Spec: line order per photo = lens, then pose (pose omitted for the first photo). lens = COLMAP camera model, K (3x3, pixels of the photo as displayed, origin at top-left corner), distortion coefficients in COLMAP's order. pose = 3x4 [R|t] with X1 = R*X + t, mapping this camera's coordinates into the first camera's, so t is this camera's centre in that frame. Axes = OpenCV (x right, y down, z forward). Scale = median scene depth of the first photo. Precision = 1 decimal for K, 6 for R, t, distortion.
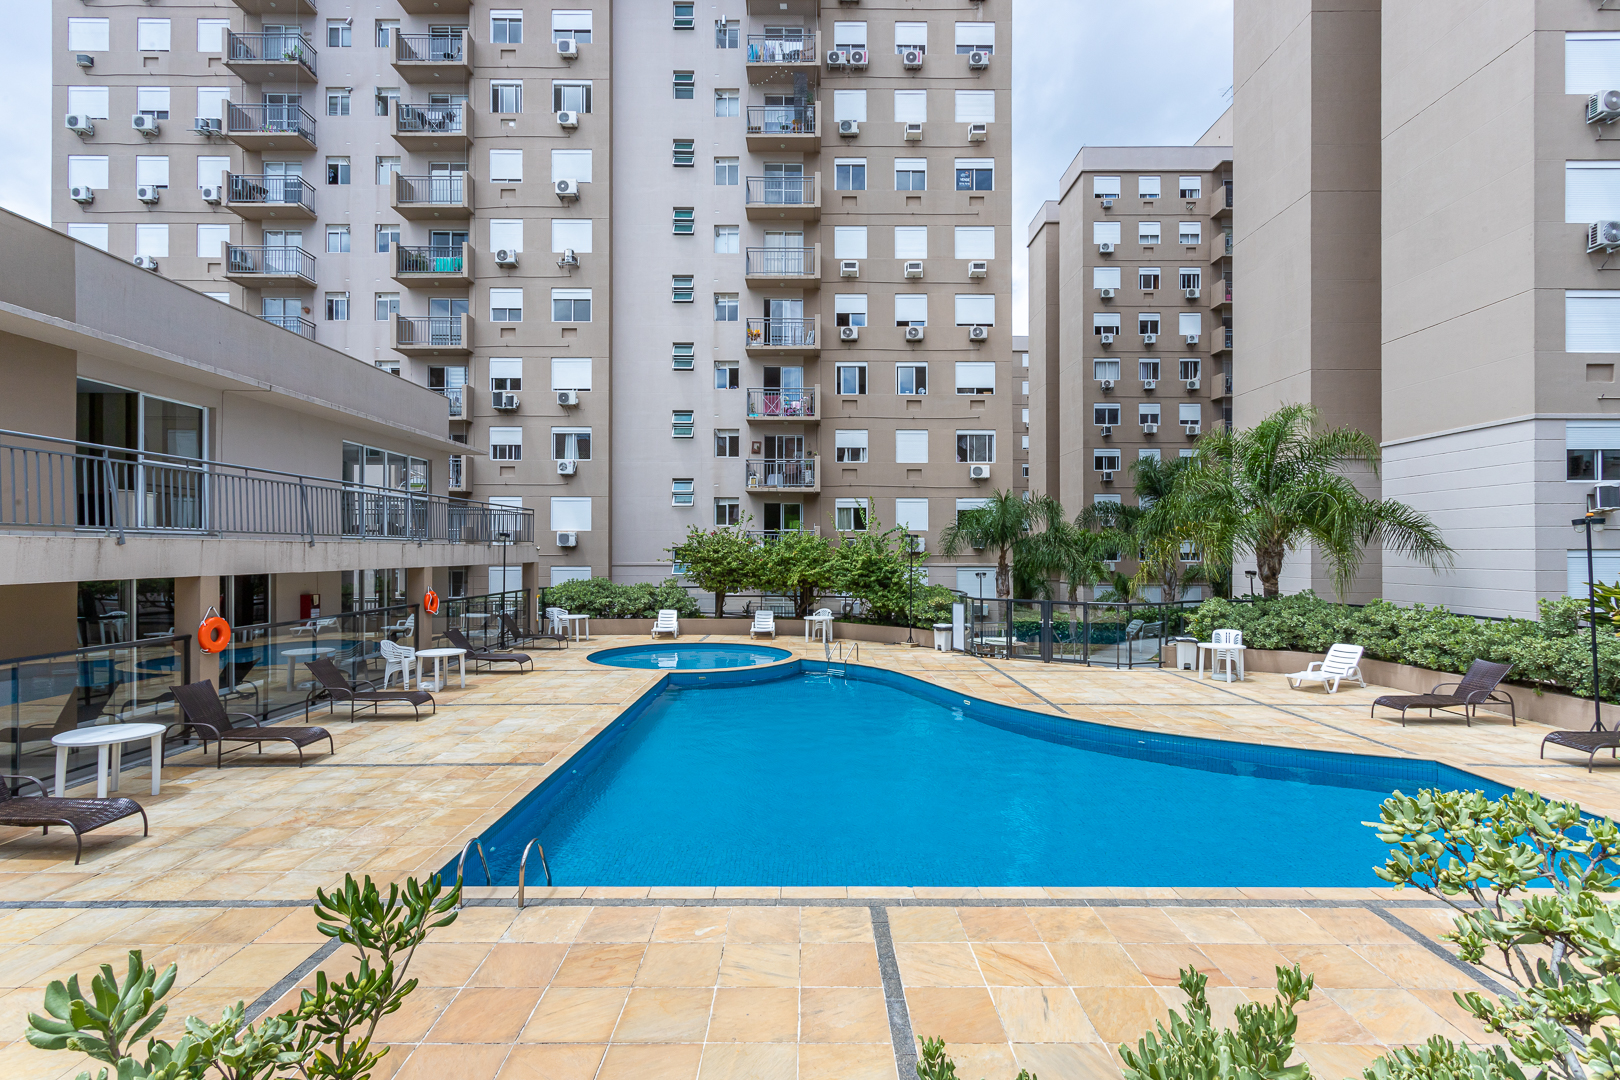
lens RADIAL K [[769.1, 0, 816.2], [0, 769.1, 539.0], [0, 0, 1]] dist [0.000609, 0.000632]
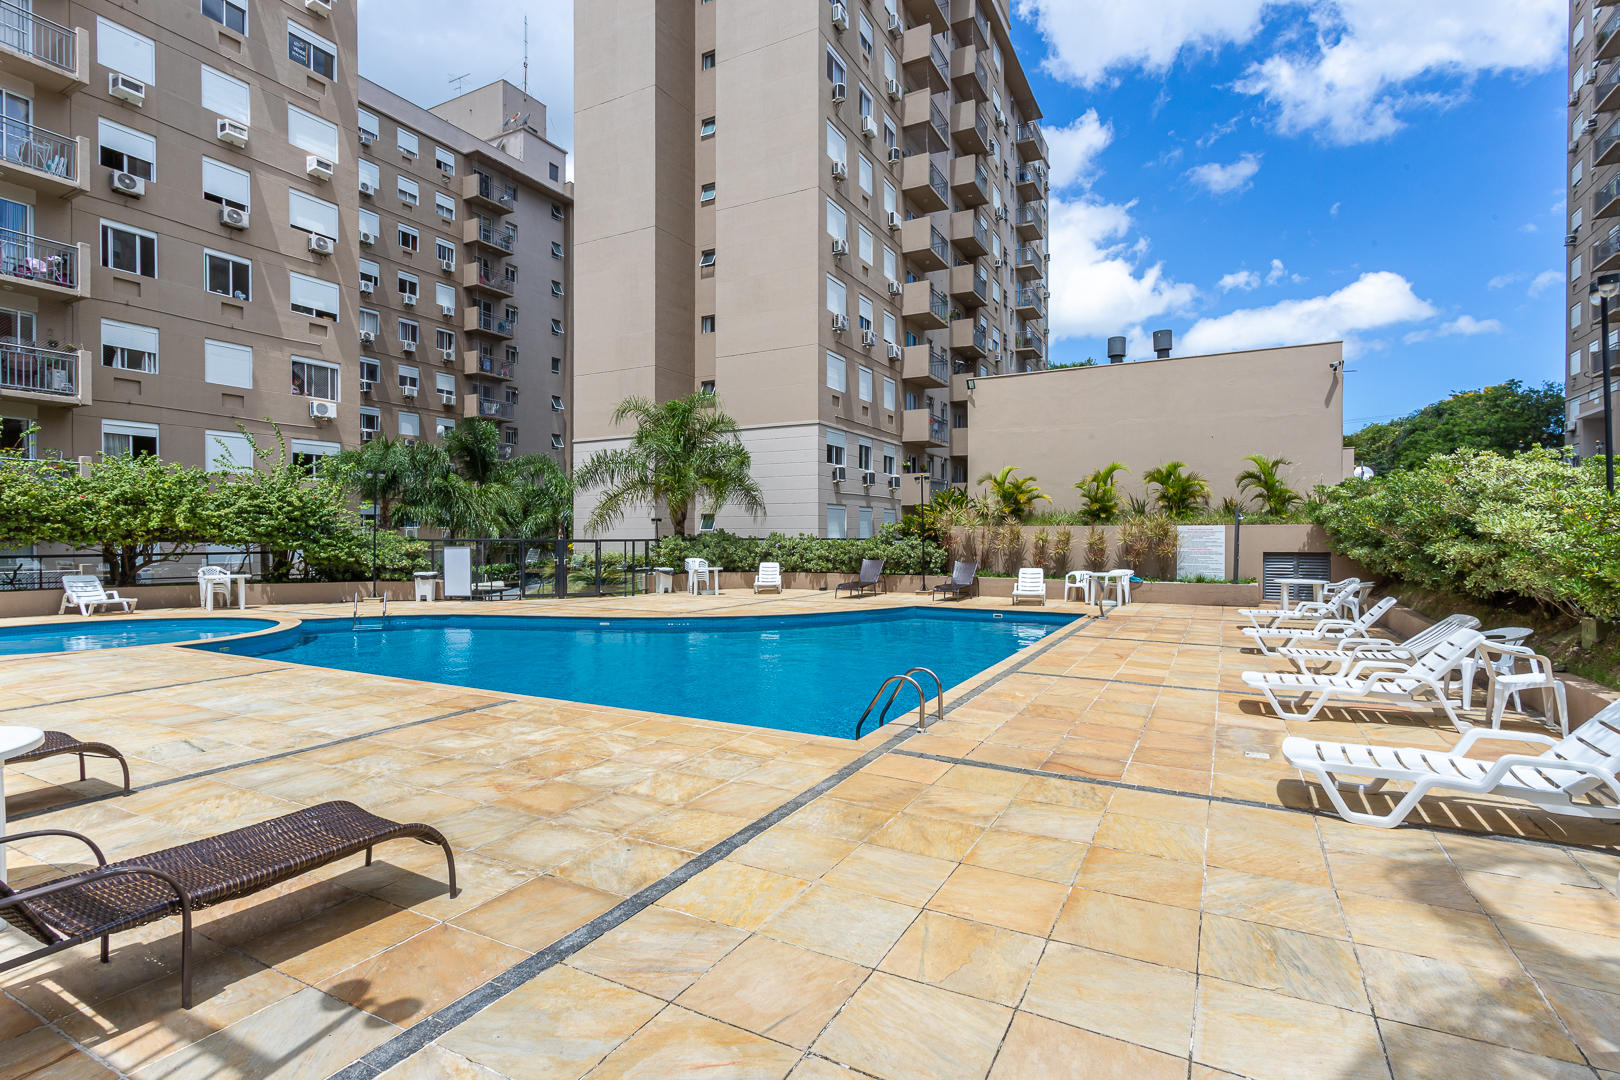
lens RADIAL K [[769.1, 0, 816.2], [0, 769.1, 539.0], [0, 0, 1]] dist [0.000609, 0.000632]
pose [[0.472534, -0.004719, 0.881300, -0.276795], [-0.013131, 0.999837, 0.012395, 0.037073], [-0.881214, -0.017429, 0.472395, 0.117118]]
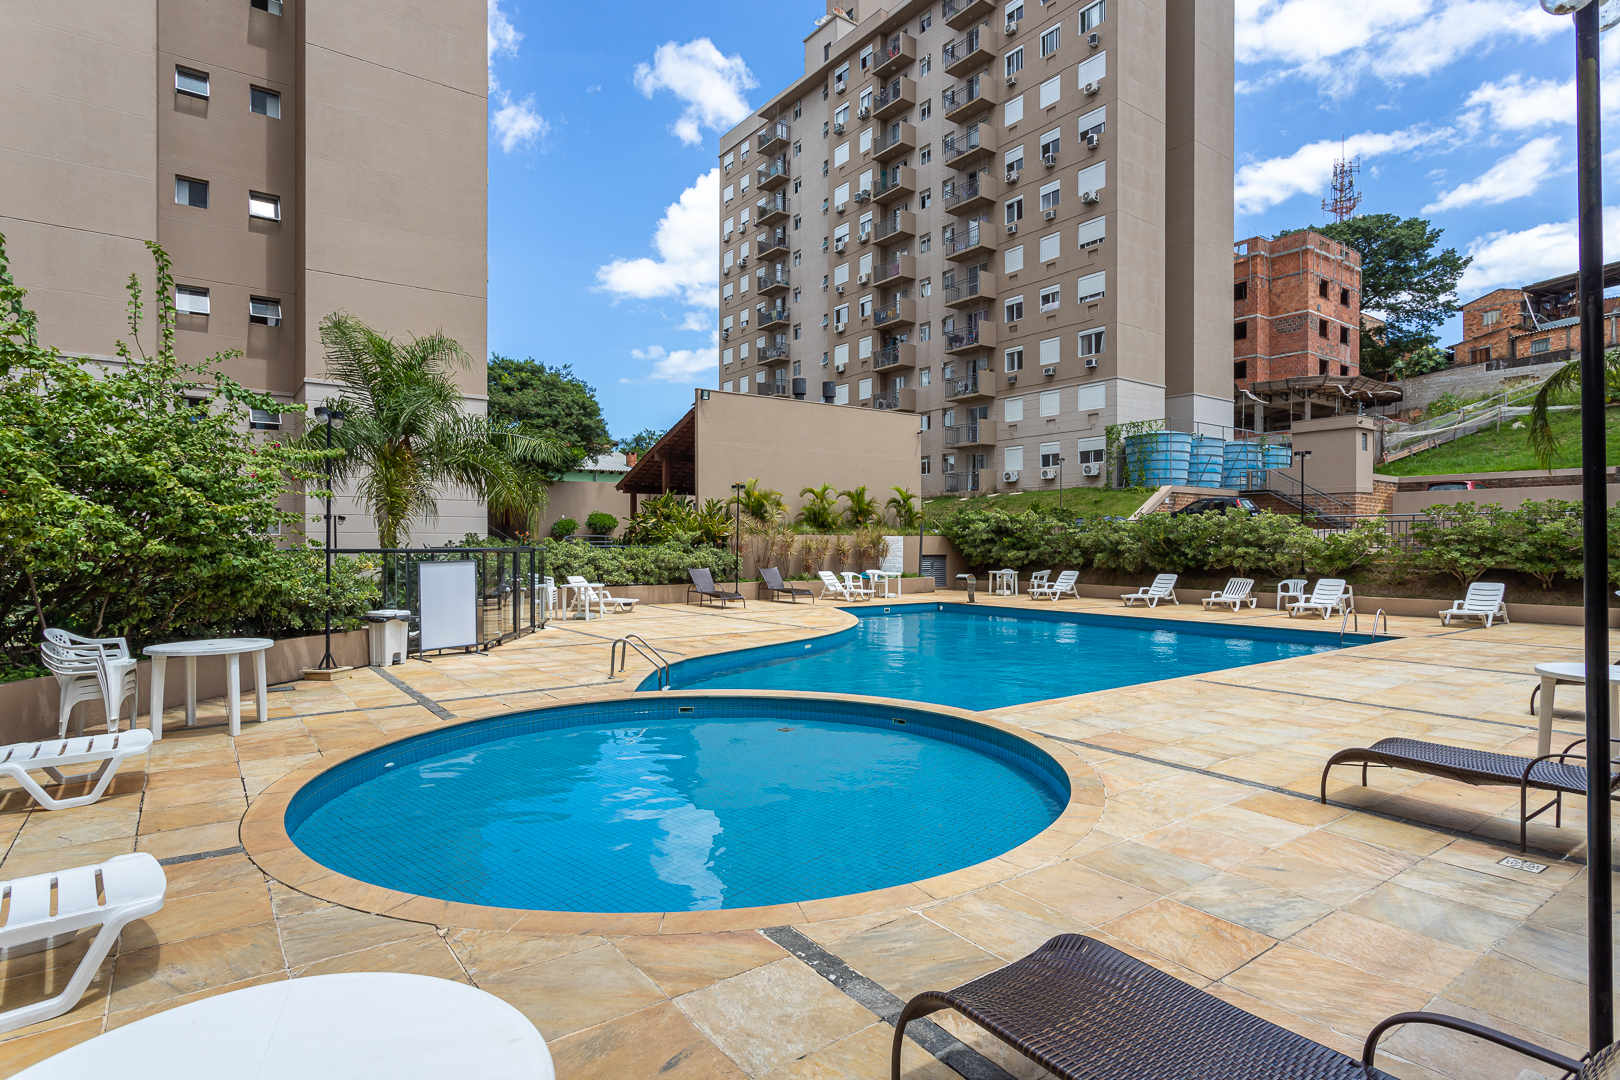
lens RADIAL K [[841.7, 0, 810.0], [0, 841.7, 540.0], [0, 0, 1]] dist [-0.000145, 0.000555]
pose [[-0.592816, 0.000070, 0.805338, -0.280390], [-0.016092, 0.999799, -0.011933, 0.046345], [-0.805177, -0.020034, -0.592695, 0.741471]]
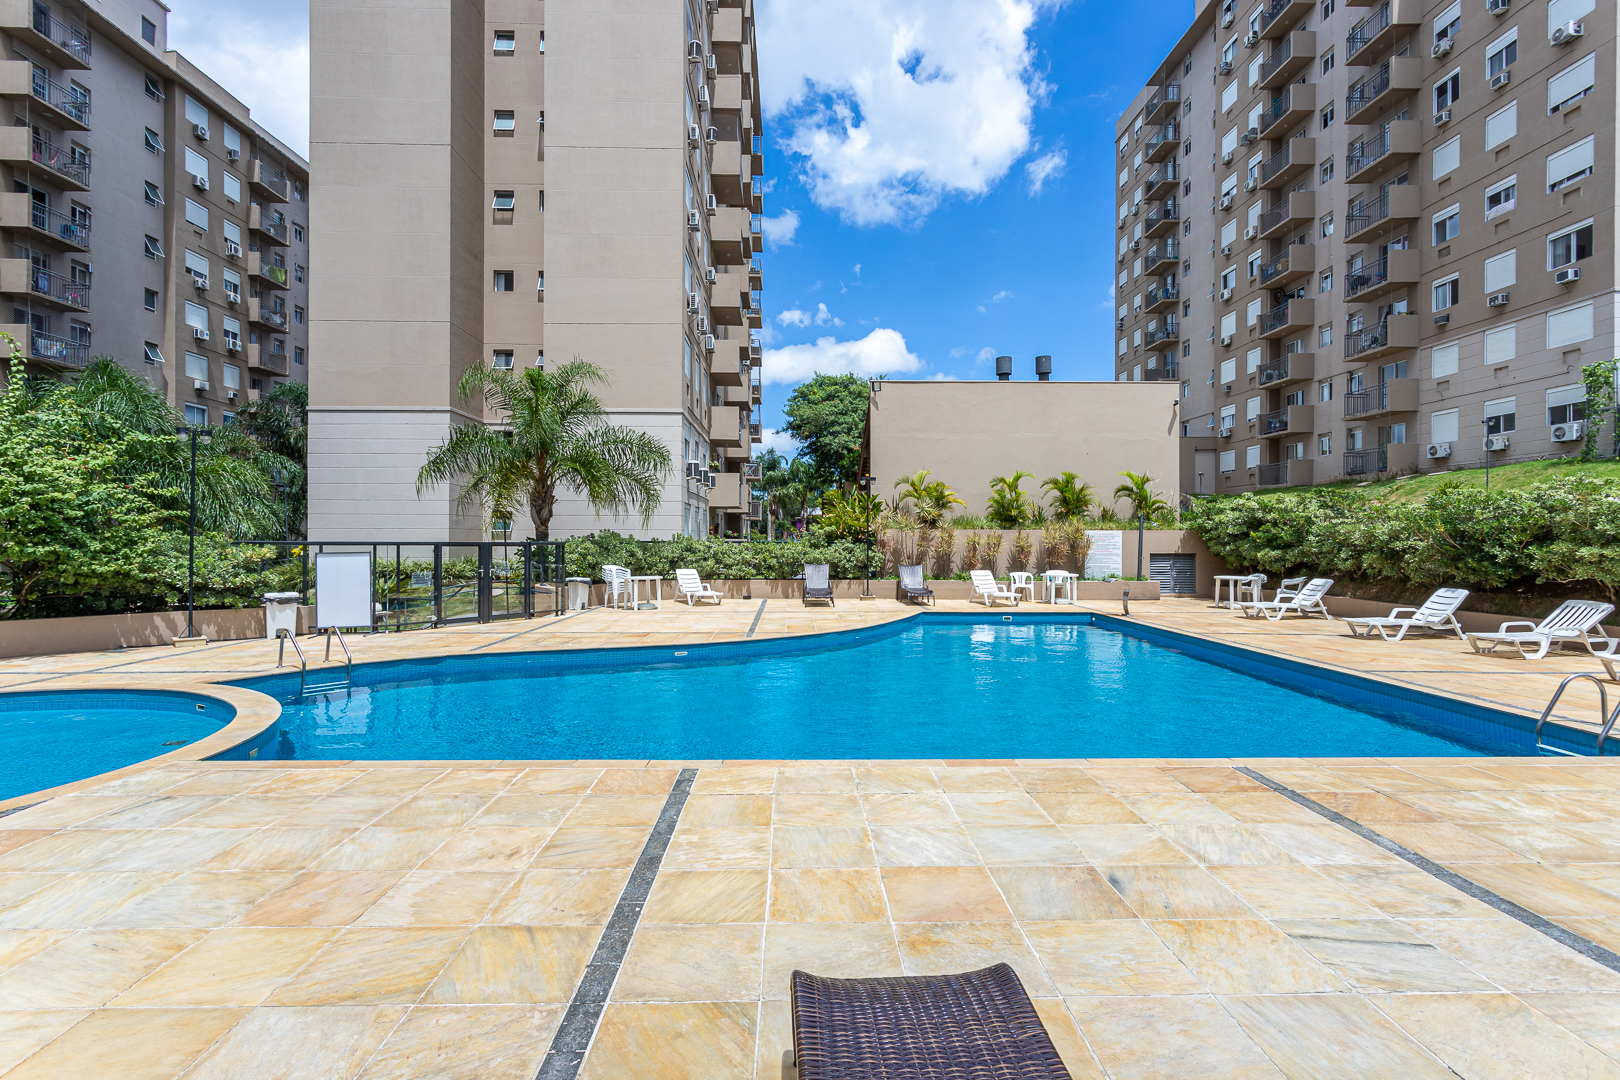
lens RADIAL K [[757.5, 0, 808.2], [0, 757.5, 538.0], [0, 0, 1]] dist [0.003642, 0.001108]
pose [[-0.018605, -0.000546, 0.999827, -0.279291], [-0.019248, 0.999815, 0.000188, 0.041581], [-0.999642, -0.019241, -0.018612, 0.413452]]
